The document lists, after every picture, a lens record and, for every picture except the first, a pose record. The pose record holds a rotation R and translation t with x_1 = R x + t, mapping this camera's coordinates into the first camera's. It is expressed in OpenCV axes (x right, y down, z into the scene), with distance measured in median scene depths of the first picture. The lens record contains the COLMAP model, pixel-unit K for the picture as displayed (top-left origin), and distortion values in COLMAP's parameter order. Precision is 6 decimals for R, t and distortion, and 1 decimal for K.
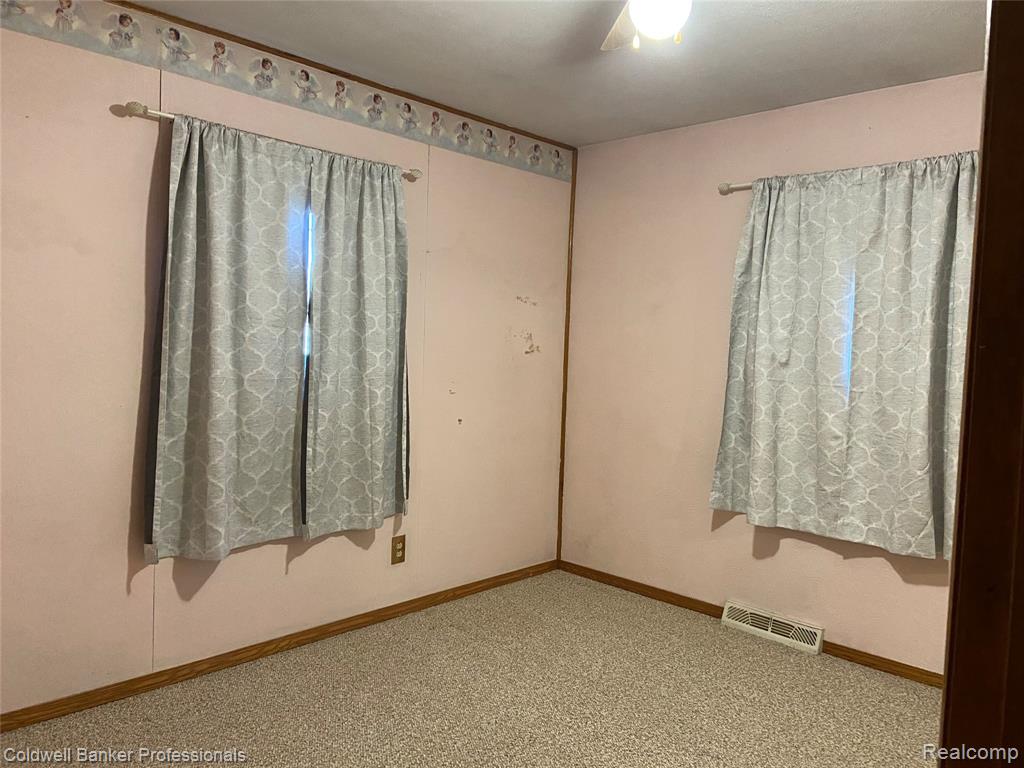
lens RADIAL K [[765.0, 0, 512.0], [0, 765.0, 384.0], [0, 0, 1]] dist [0.140952, -0.170584]
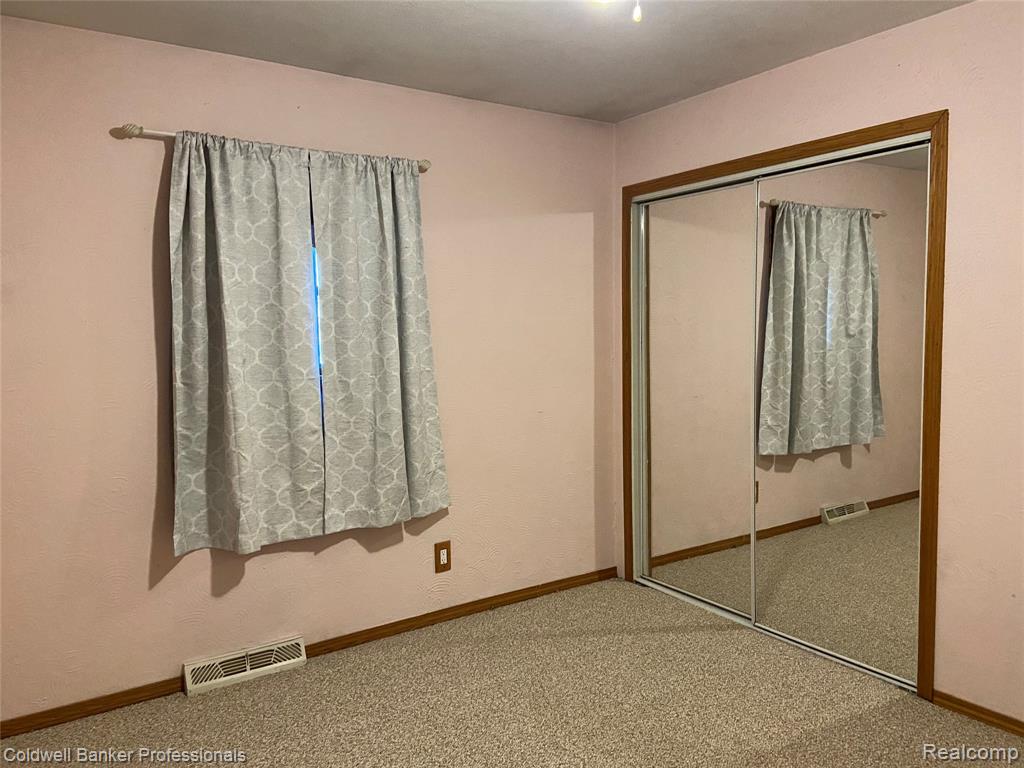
lens RADIAL K [[765.0, 0, 512.0], [0, 765.0, 384.0], [0, 0, 1]] dist [0.140952, -0.170584]
pose [[0.215036, -0.118123, 0.969436, -0.435532], [0.081091, 0.991390, 0.102811, -0.066359], [-0.973234, 0.056504, 0.222764, 0.537844]]
